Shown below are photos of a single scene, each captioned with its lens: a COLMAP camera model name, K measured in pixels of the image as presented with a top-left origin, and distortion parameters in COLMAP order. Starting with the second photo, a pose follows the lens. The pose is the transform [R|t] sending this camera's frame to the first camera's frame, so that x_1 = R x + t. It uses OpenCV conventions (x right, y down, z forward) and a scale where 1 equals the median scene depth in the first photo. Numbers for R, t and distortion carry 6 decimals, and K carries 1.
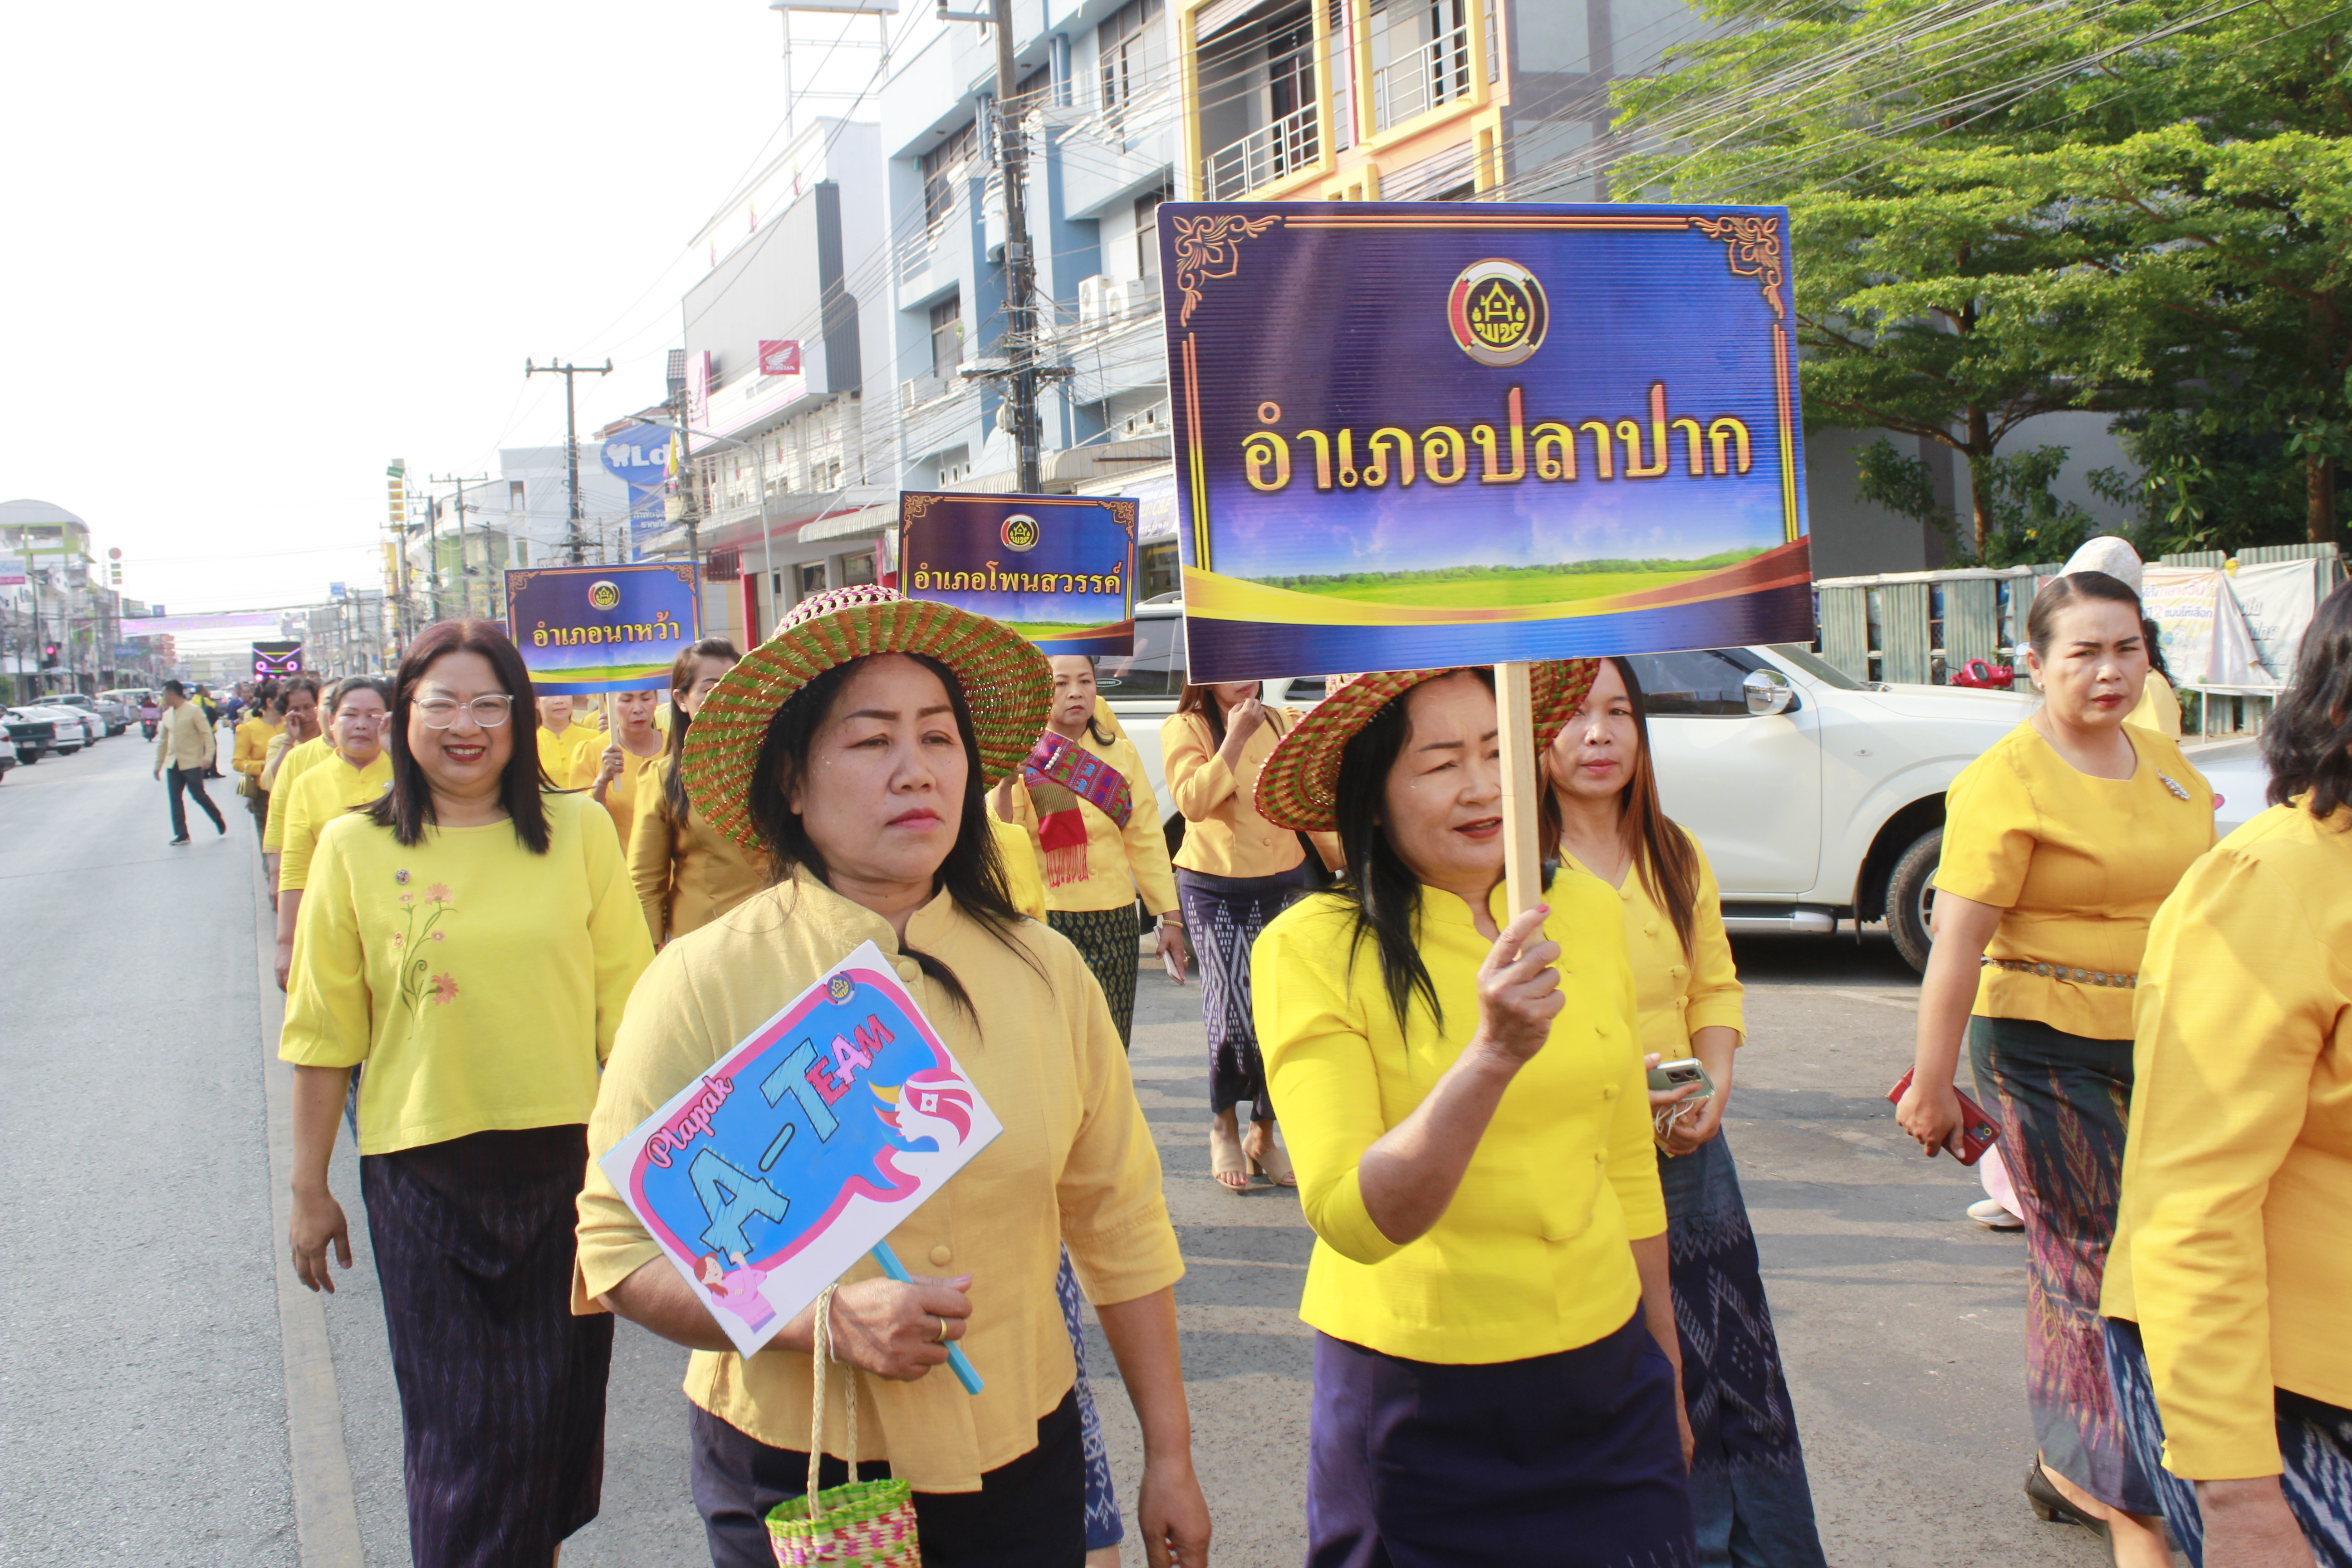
lens RADIAL K [[2446.2, 0, 1166.4], [0, 2446.2, 769.0], [0, 0, 1]] dist [-0.093629, 0.000000]
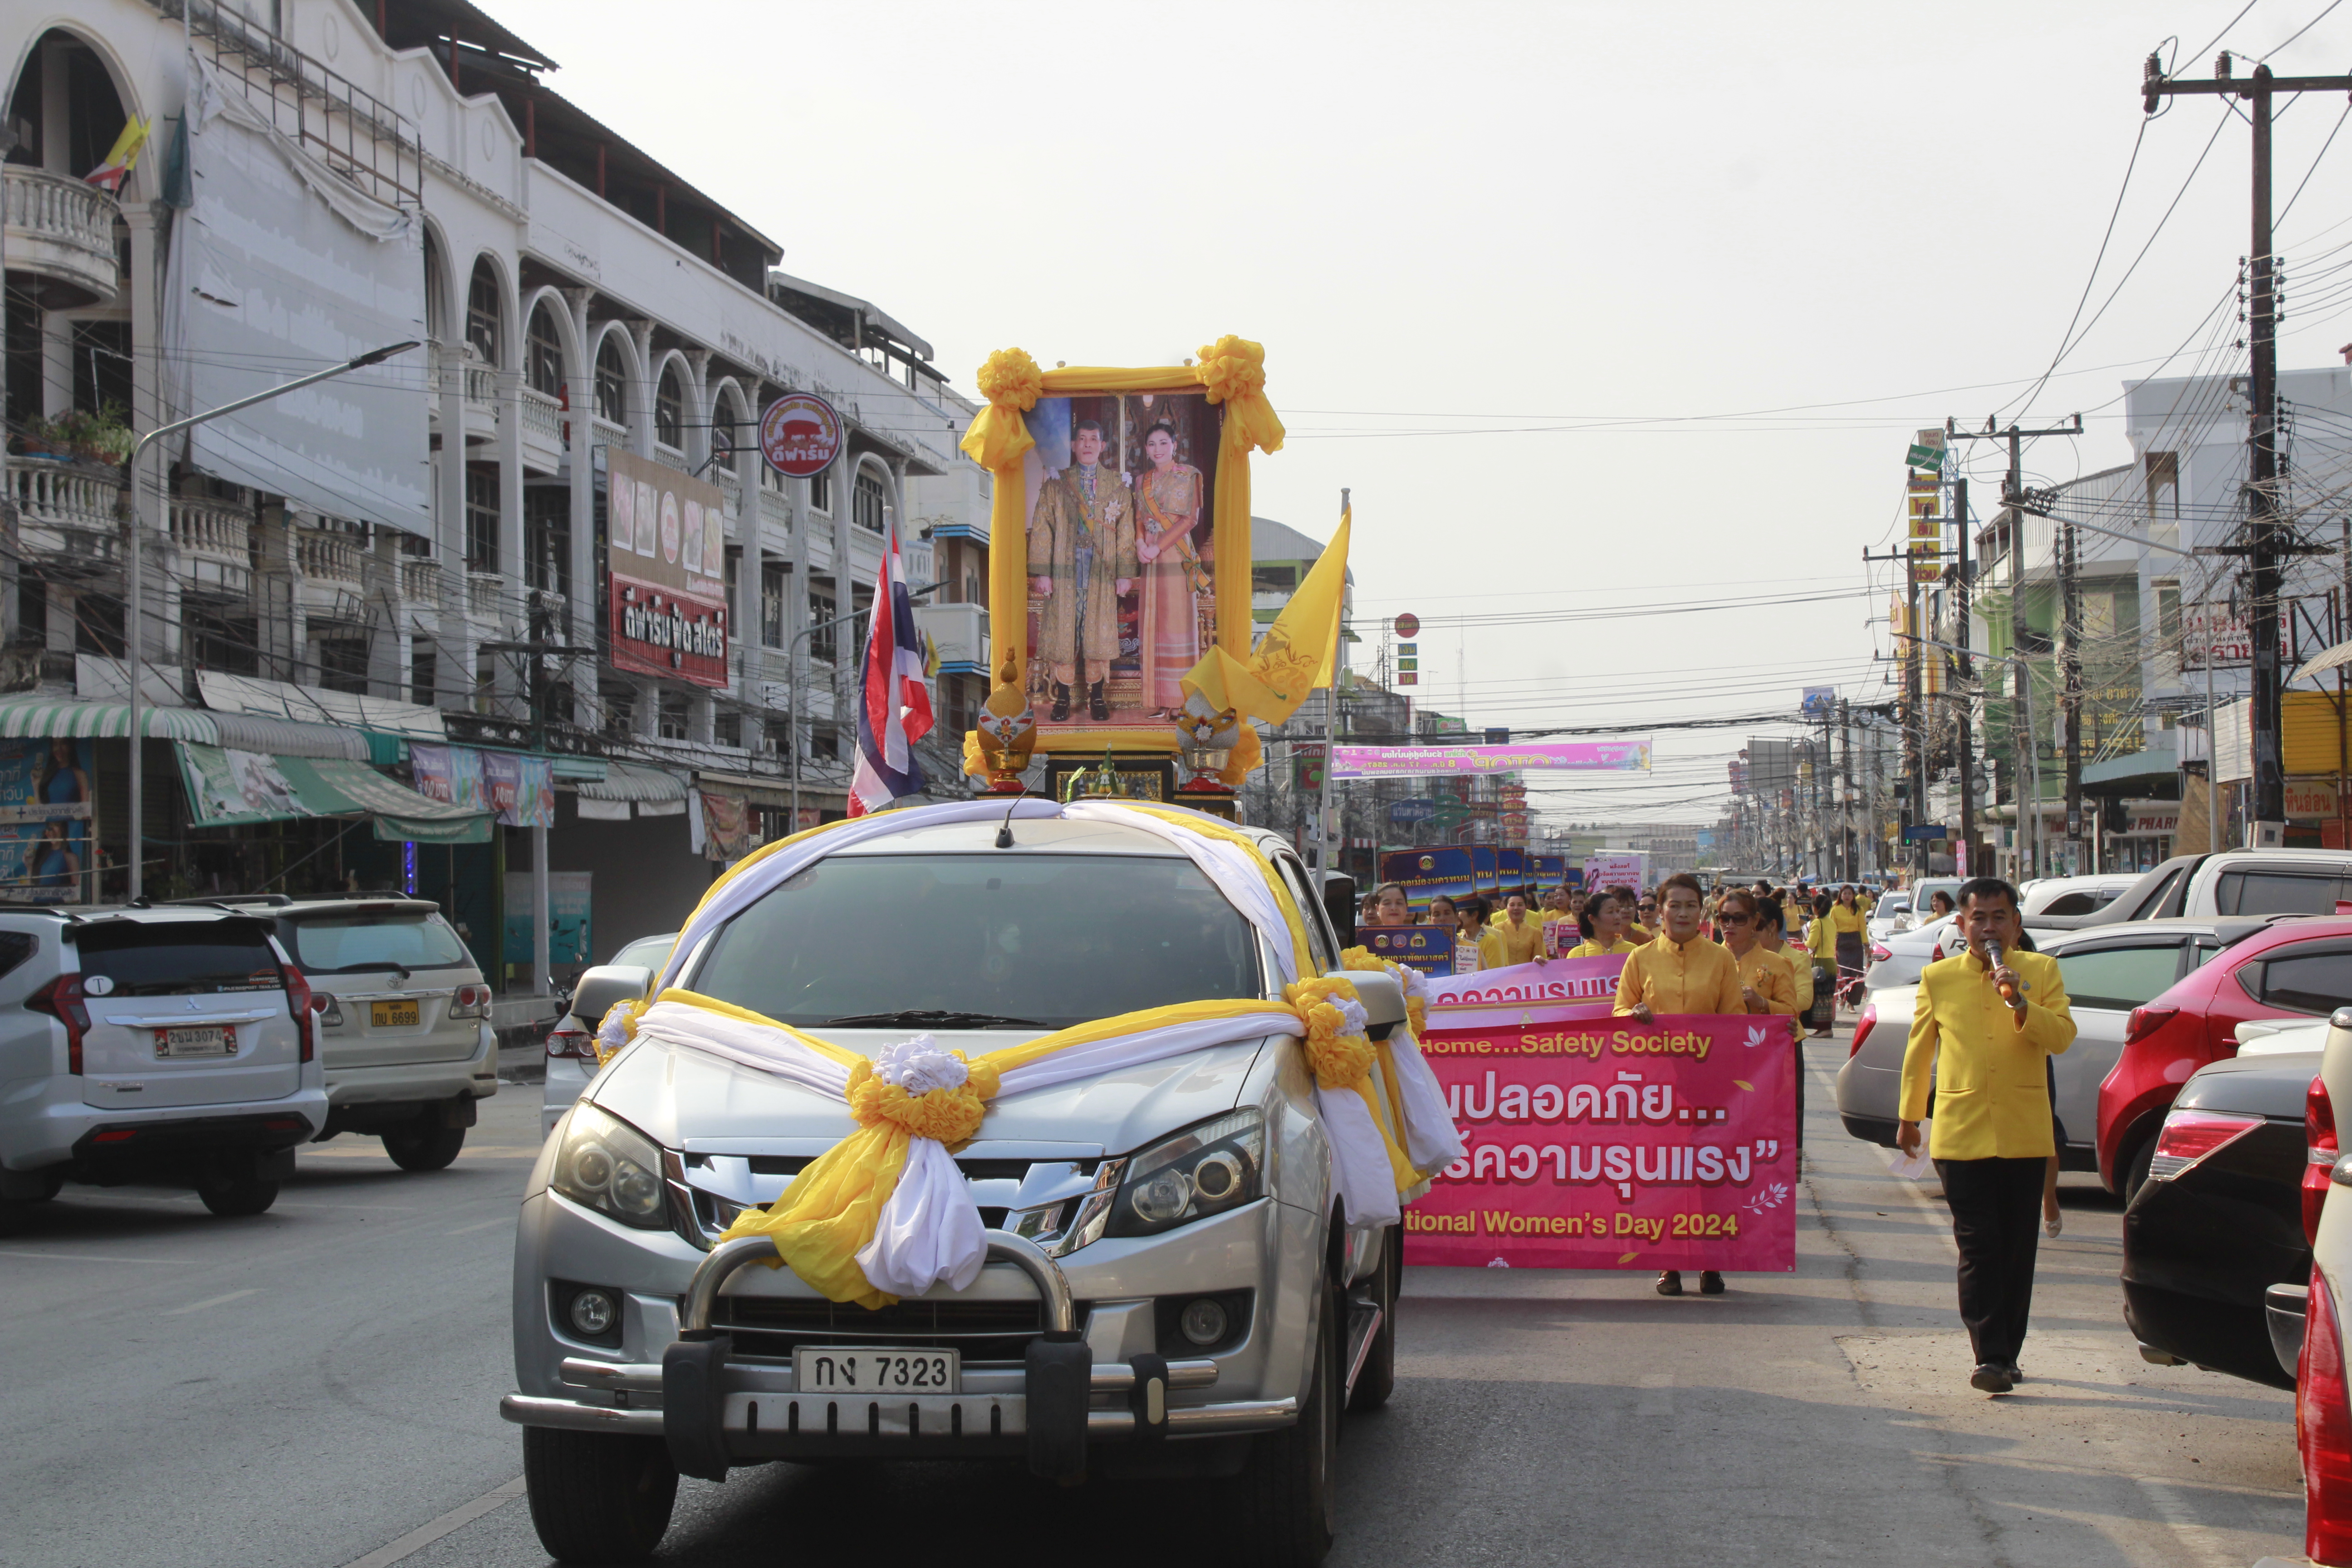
lens RADIAL K [[4611.0, 0, 1075.0], [0, 4611.0, 738.6], [0, 0, 1]] dist [0.050513, 0.000000]
pose [[0.877543, 0.020690, -0.479052, -0.112237], [-0.054512, 0.996896, -0.056801, -0.023070], [0.476390, 0.075960, 0.875947, 0.531276]]
